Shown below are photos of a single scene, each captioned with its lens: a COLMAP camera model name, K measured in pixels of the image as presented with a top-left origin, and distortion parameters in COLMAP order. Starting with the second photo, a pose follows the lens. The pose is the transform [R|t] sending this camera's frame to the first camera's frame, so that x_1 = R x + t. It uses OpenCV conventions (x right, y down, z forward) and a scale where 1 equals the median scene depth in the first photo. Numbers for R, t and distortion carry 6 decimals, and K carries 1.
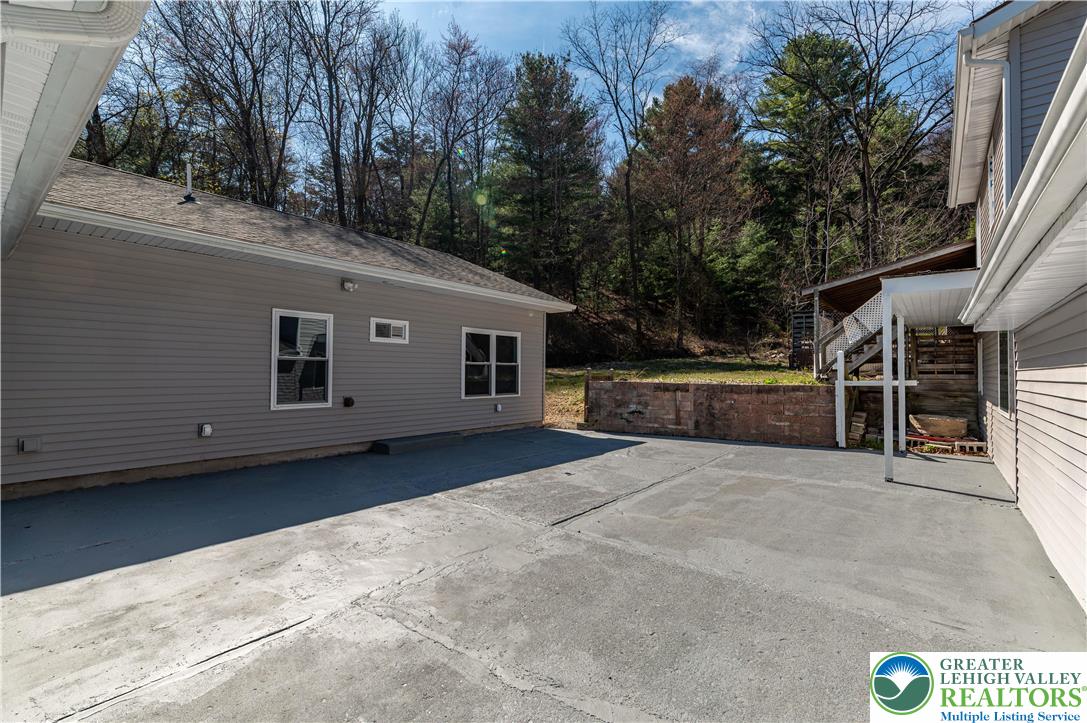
lens RADIAL K [[473.9, 0, 543.0], [0, 473.9, 367.7], [0, 0, 1]] dist [0.005038, -0.002138]
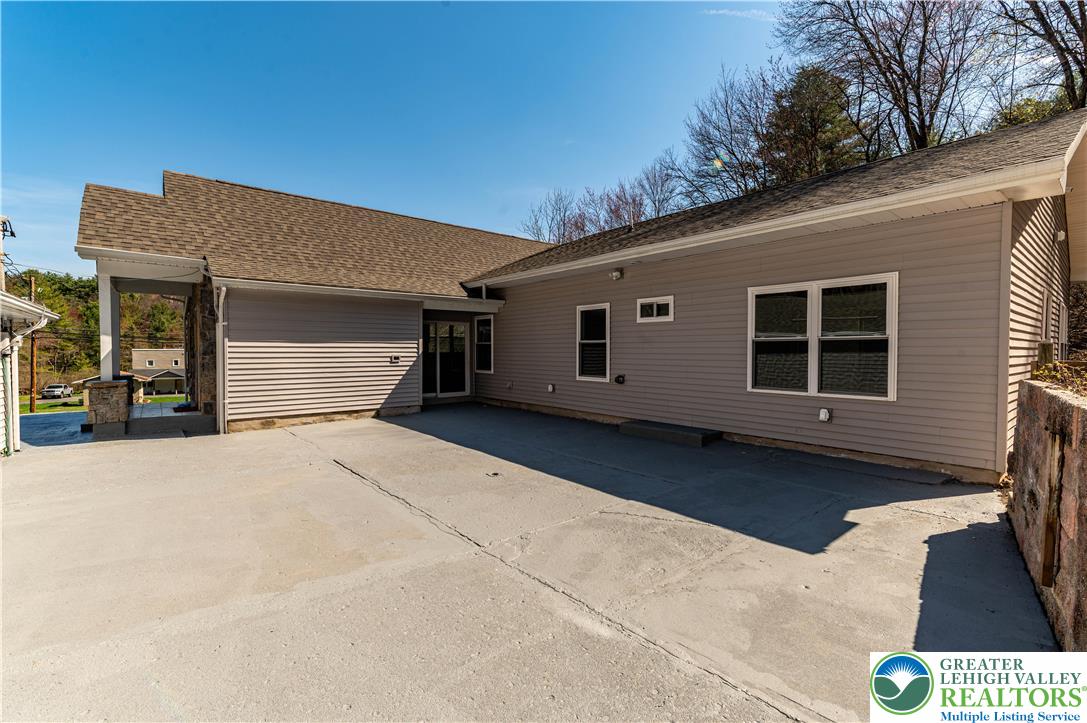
lens RADIAL K [[473.9, 0, 542.8], [0, 473.9, 359.0], [0, 0, 1]] dist [0.005038, -0.002138]
pose [[-0.204867, 0.022492, -0.978531, 0.670067], [0.018987, 0.999639, 0.019002, -0.000205], [0.978606, -0.014687, -0.205220, 0.989279]]
